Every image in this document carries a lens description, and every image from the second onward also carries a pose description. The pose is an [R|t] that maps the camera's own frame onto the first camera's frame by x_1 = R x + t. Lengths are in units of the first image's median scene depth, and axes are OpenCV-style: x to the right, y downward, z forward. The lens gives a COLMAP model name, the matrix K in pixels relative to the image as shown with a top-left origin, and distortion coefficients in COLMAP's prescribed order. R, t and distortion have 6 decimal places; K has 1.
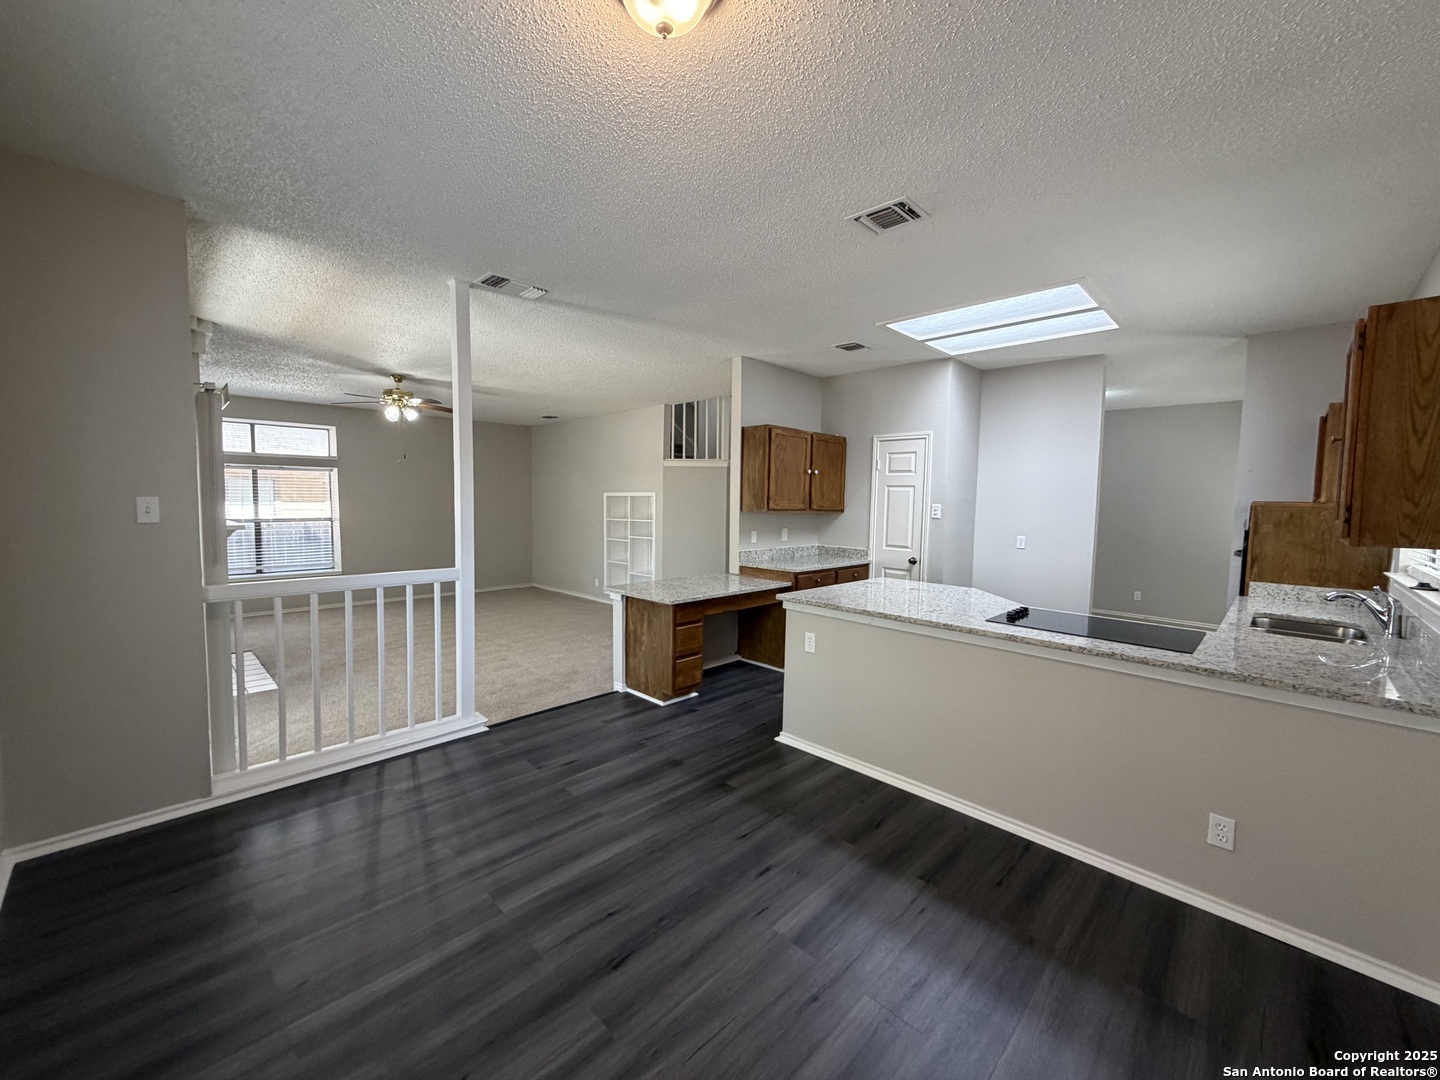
lens RADIAL K [[575.8, 0, 716.0], [0, 575.8, 537.6], [0, 0, 1]] dist [0.000235, 0.000409]
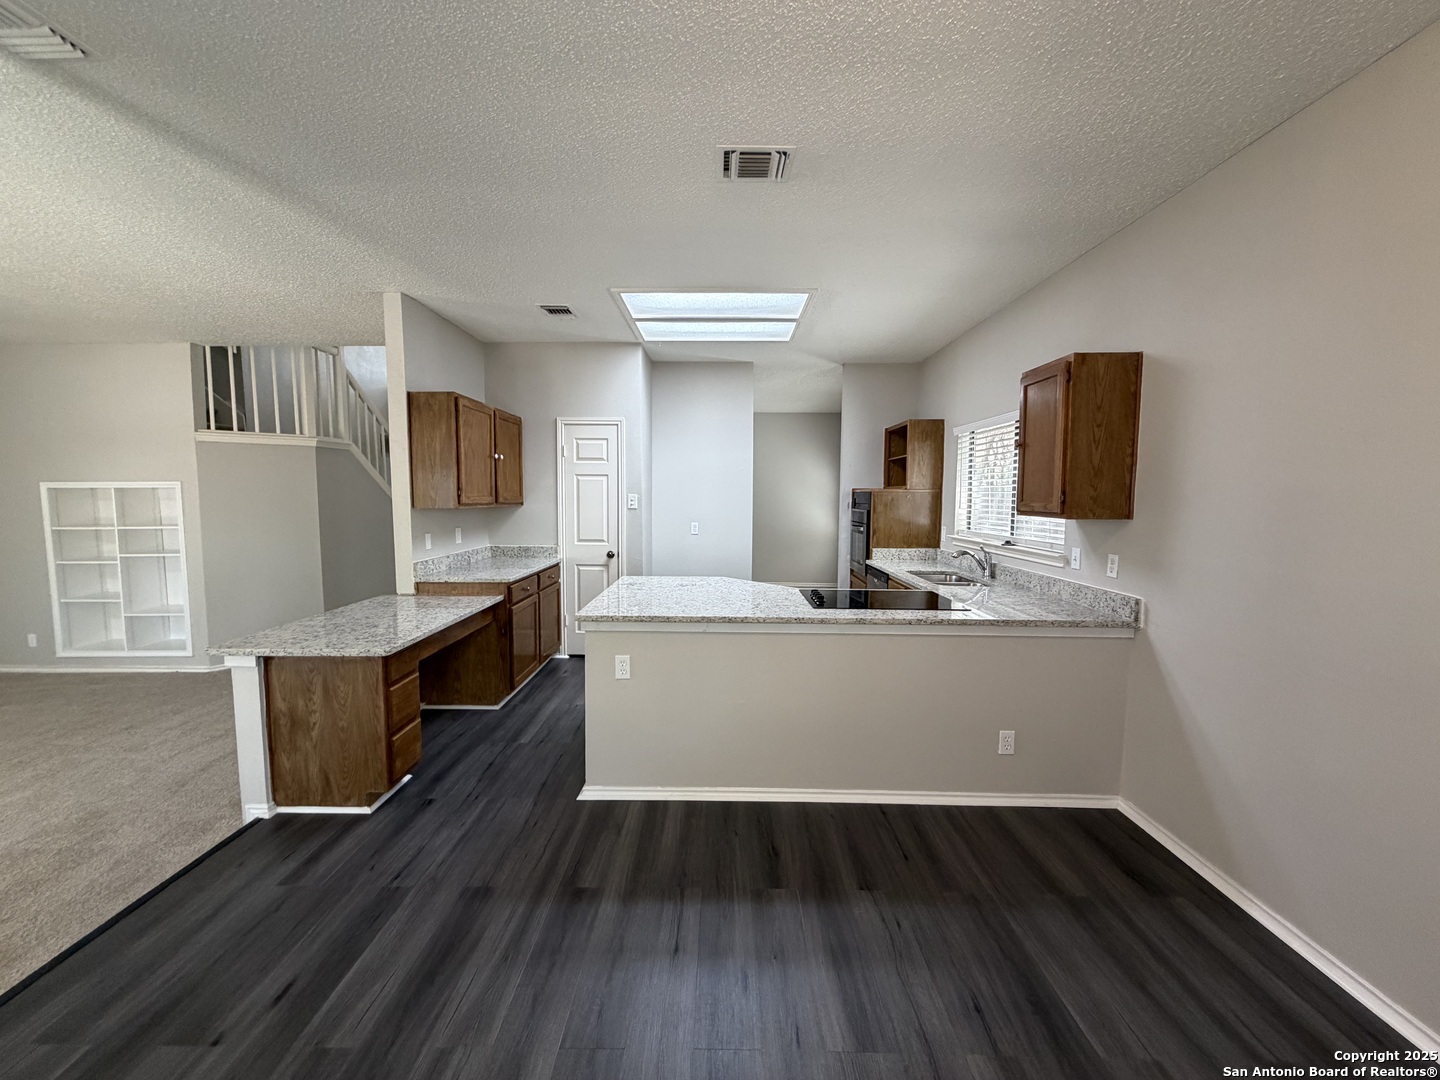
lens RADIAL K [[575.8, 0, 716.7], [0, 575.8, 538.2], [0, 0, 1]] dist [0.000235, 0.000409]
pose [[0.718627, -0.067860, 0.692077, -0.189598], [0.054521, 0.997662, 0.041211, -0.016418], [-0.693255, 0.008117, 0.720646, 0.208522]]
